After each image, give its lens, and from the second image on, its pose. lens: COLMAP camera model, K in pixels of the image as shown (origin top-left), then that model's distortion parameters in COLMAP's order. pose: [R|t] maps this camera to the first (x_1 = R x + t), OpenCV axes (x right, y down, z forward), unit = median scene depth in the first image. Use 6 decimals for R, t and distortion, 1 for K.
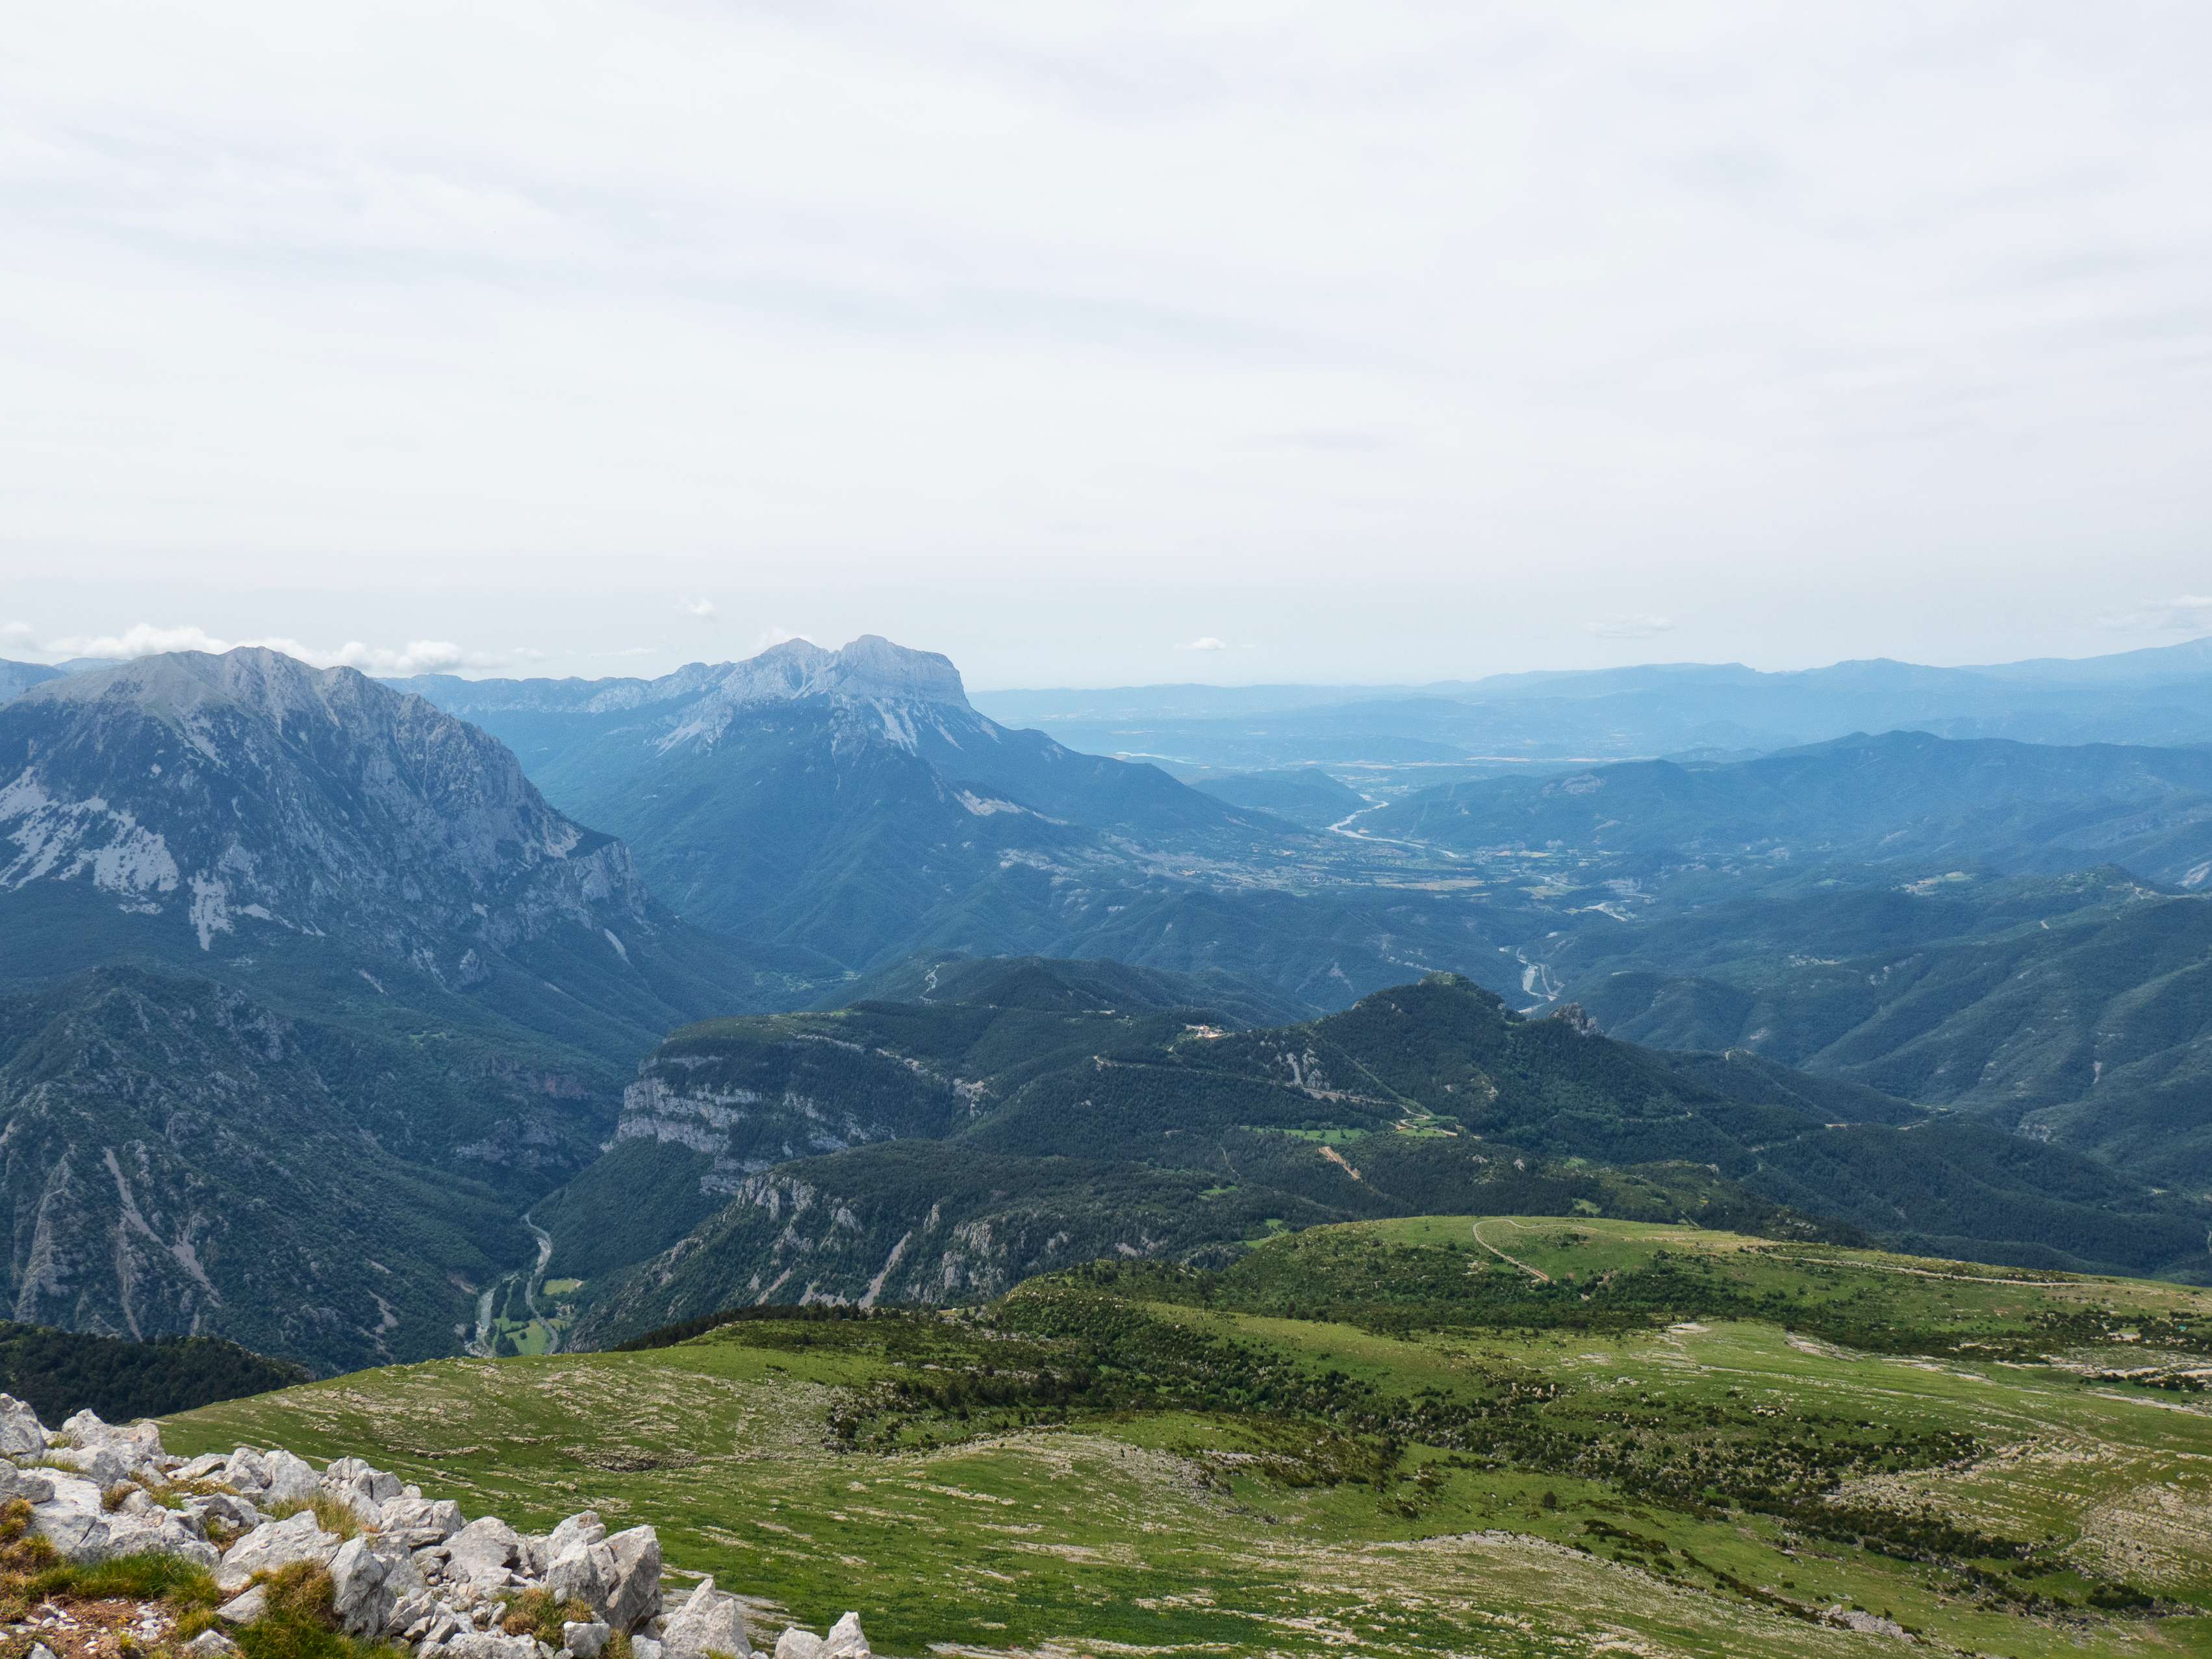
lens RADIAL K [[1735.0, 0, 1109.7], [0, 1735.0, 838.3], [0, 0, 1]] dist [-0.005874, 0.012847]
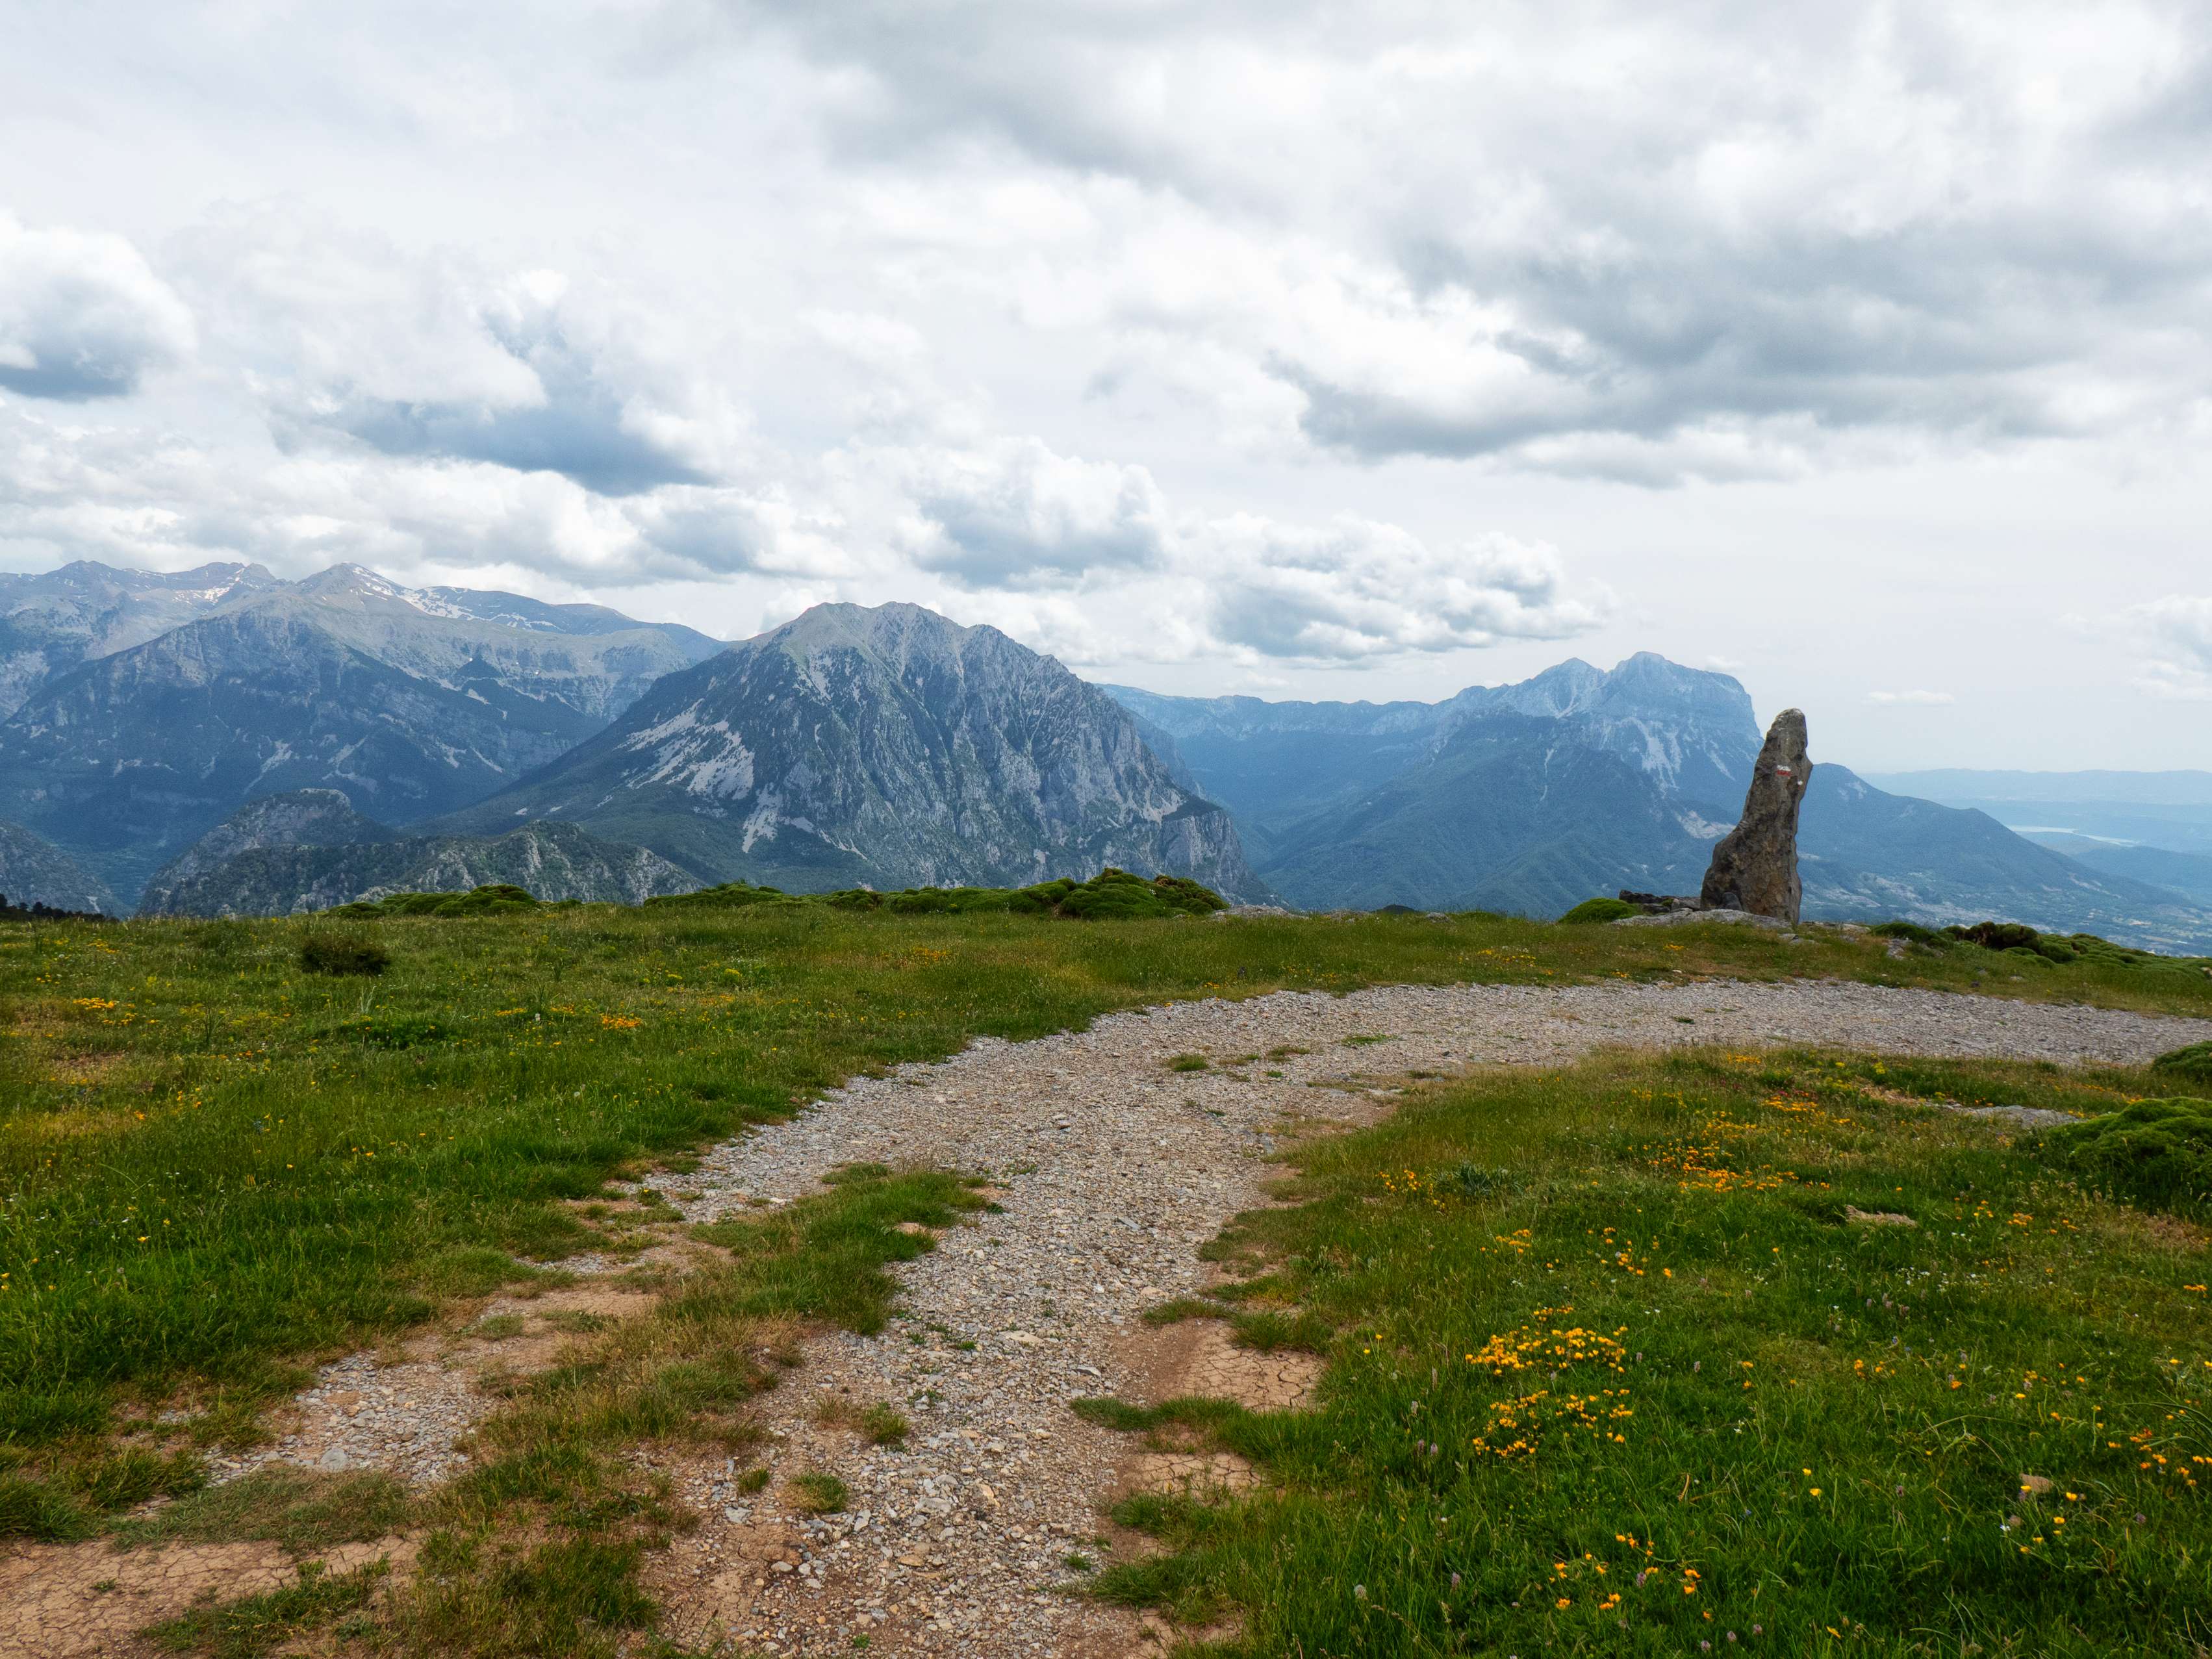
lens RADIAL K [[1735.0, 0, 1098.2], [0, 1735.0, 839.7], [0, 0, 1]] dist [-0.005874, 0.012847]
pose [[0.850973, 0.061939, -0.521545, 0.180400], [-0.088254, 0.995765, -0.025741, 0.053757], [0.517742, 0.067934, 0.852836, 0.166319]]
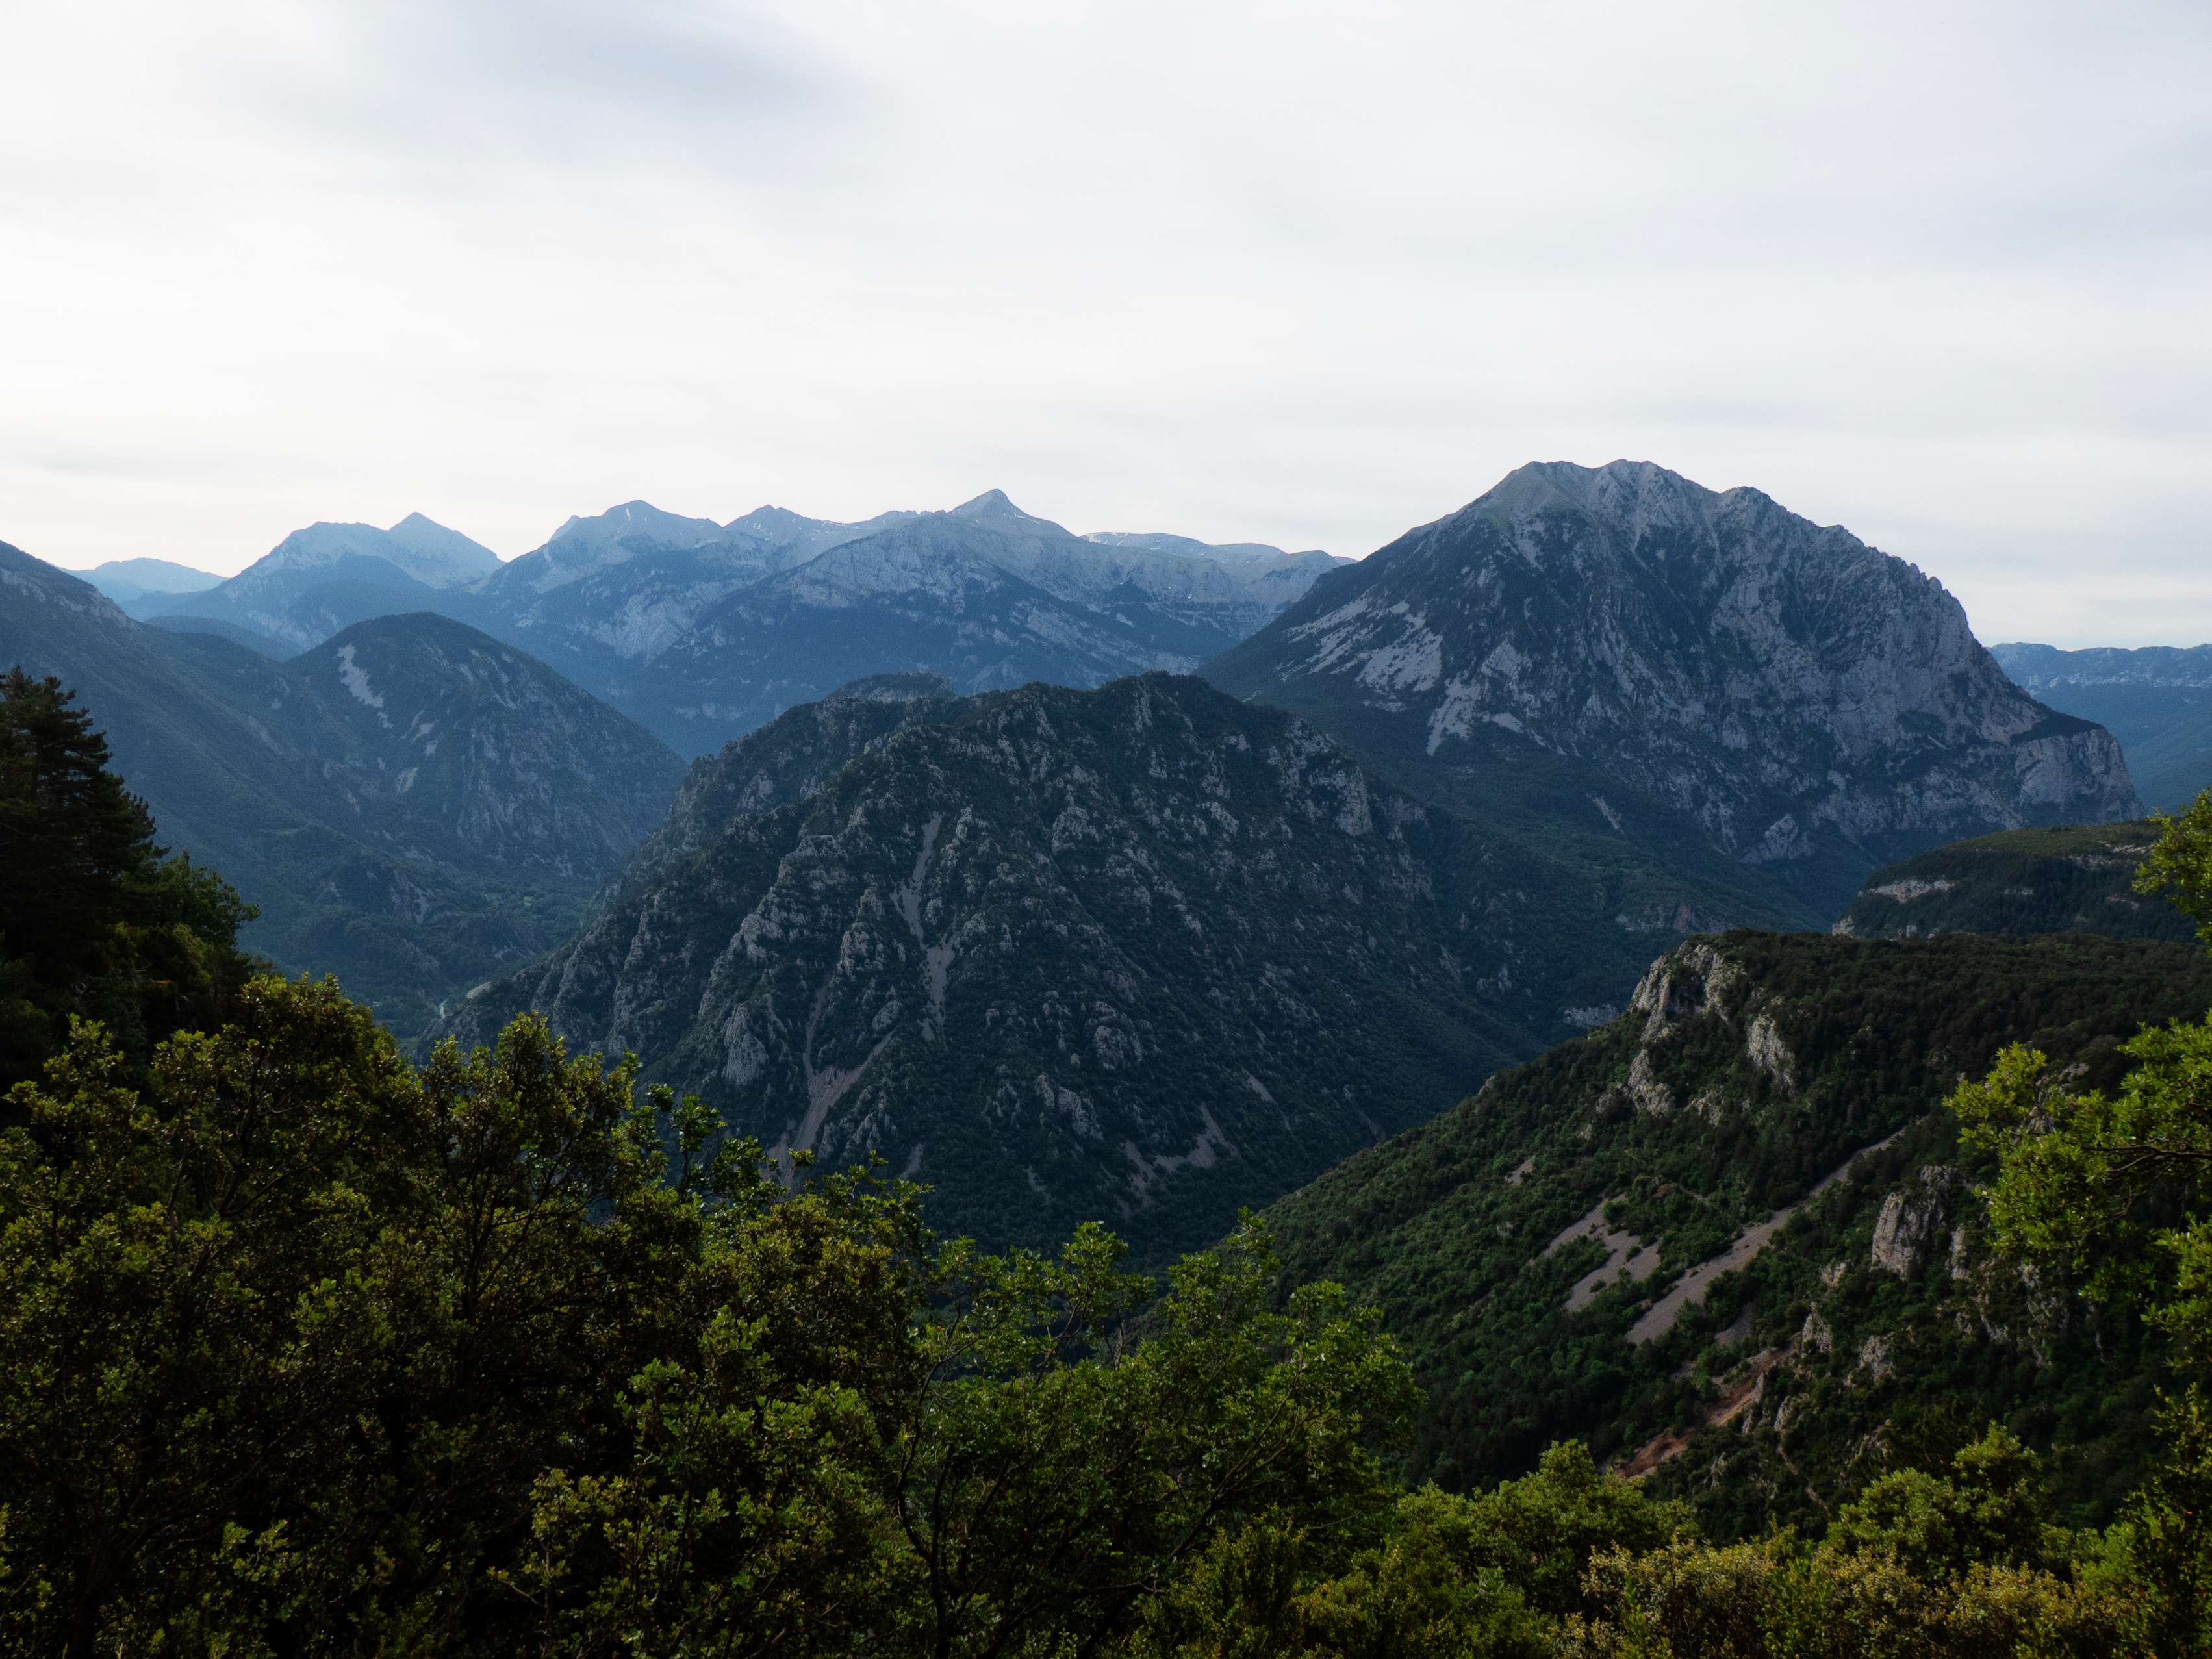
lens RADIAL K [[1702.2, 0, 1072.0], [0, 1702.2, 857.6], [0, 0, 1]] dist [-0.042840, 0.036453]
pose [[0.585939, 0.091799, -0.805139, 0.013231], [-0.121184, 0.992317, 0.024948, 0.092140], [0.801243, 0.082952, 0.592561, 0.336316]]
